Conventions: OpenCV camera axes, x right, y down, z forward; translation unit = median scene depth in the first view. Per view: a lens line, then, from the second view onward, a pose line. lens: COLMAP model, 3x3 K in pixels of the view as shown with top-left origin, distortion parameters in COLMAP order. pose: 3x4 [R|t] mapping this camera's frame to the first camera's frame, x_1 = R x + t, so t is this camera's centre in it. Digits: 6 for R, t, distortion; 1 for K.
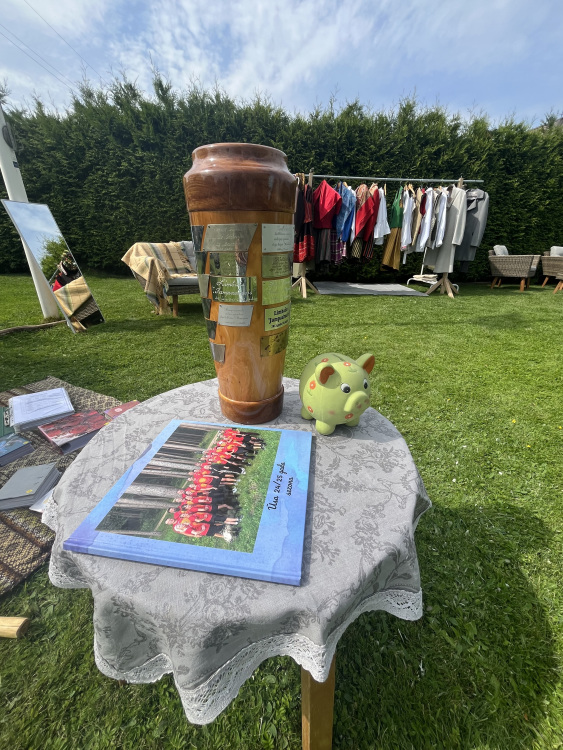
lens RADIAL K [[301.3, 0, 283.2], [0, 301.3, 375.5], [0, 0, 1]] dist [-0.005588, 0.001334]
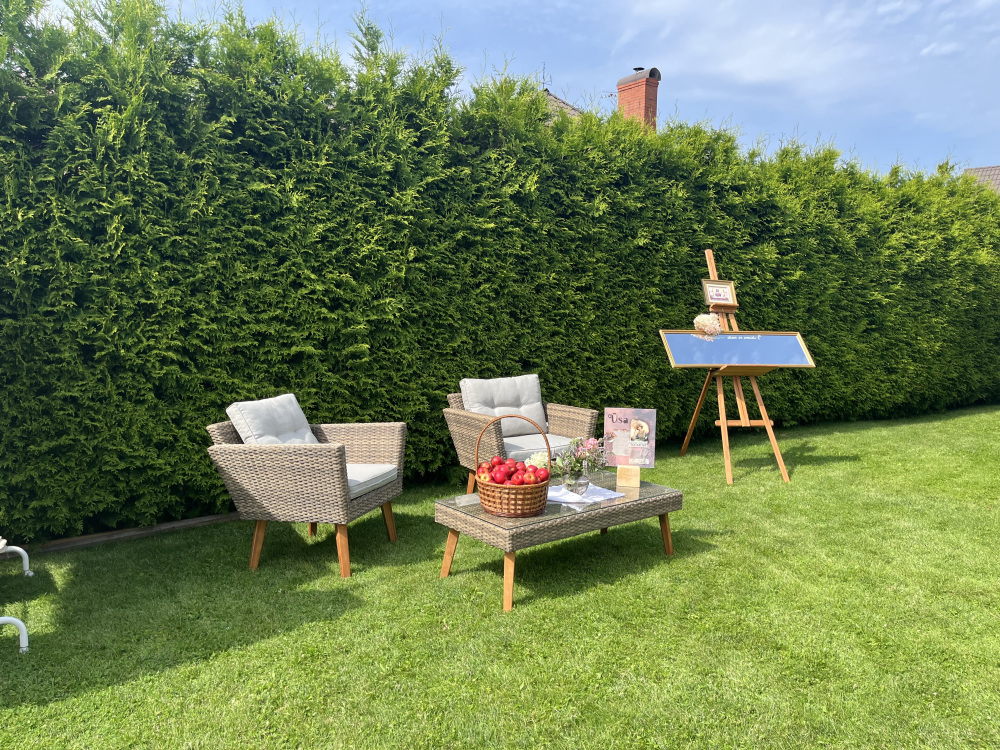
lens RADIAL K [[753.3, 0, 498.8], [0, 753.3, 375.5], [0, 0, 1]] dist [0.026820, -0.001909]
pose [[0.865827, -0.057503, 0.497028, 0.607387], [0.208321, 0.944608, -0.253611, -0.254188], [-0.454913, 0.323125, 0.829846, 0.365196]]
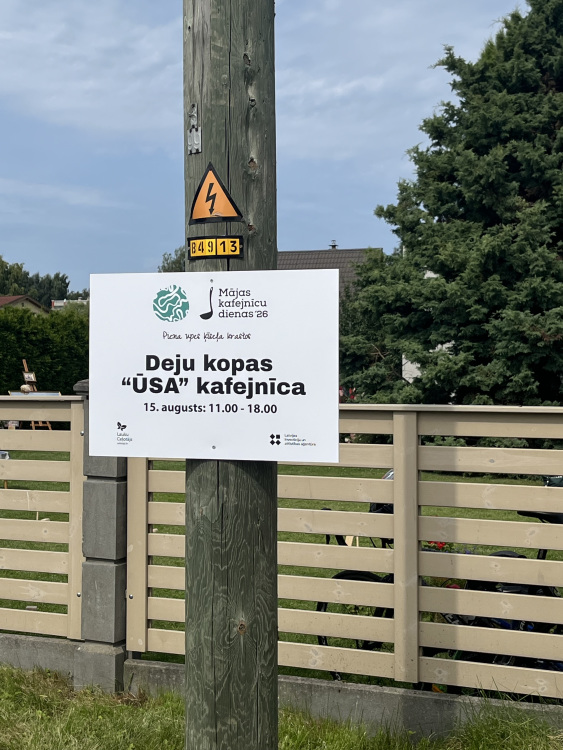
lens RADIAL K [[1139.7, 0, 281.6], [0, 1139.7, 375.4], [0, 0, 1]] dist [0.010067, 0.000000]
pose [[0.487292, -0.012825, 0.873145, -1.894117], [0.360224, 0.913805, -0.187614, 0.579259], [-0.795478, 0.405950, 0.449909, -1.633895]]
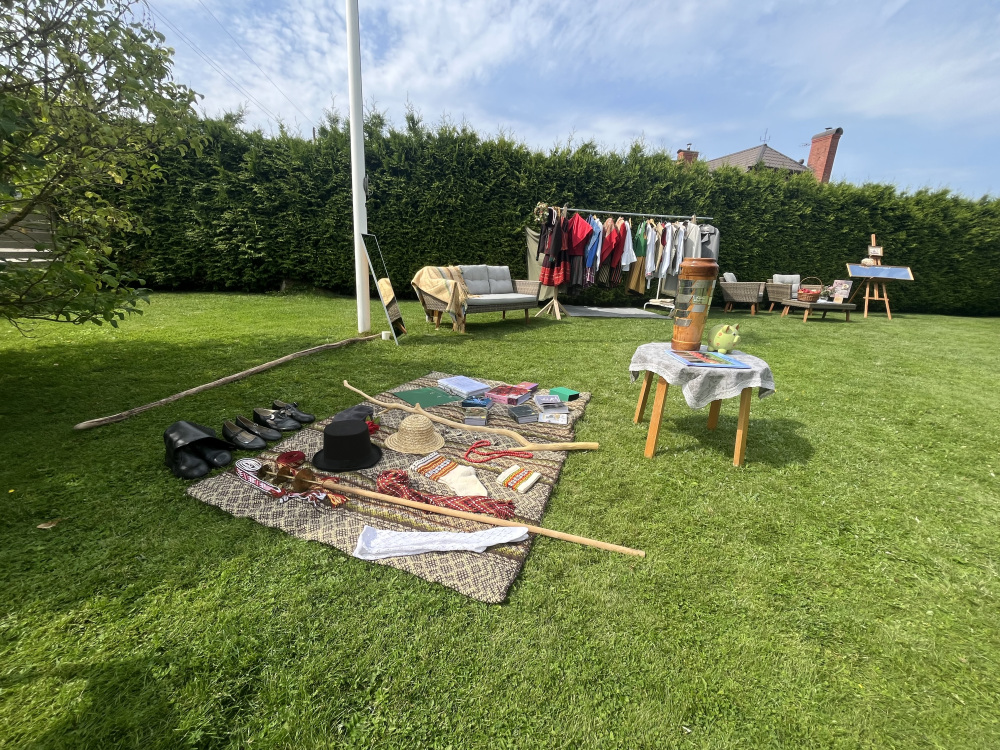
lens RADIAL K [[405.8, 0, 494.8], [0, 405.8, 376.6], [0, 0, 1]] dist [-0.002273, -0.000784]
pose [[0.993250, -0.010006, 0.115558, -0.266173], [0.025403, 0.990851, -0.132550, 0.095650], [-0.113174, 0.134591, 0.984417, -0.260190]]
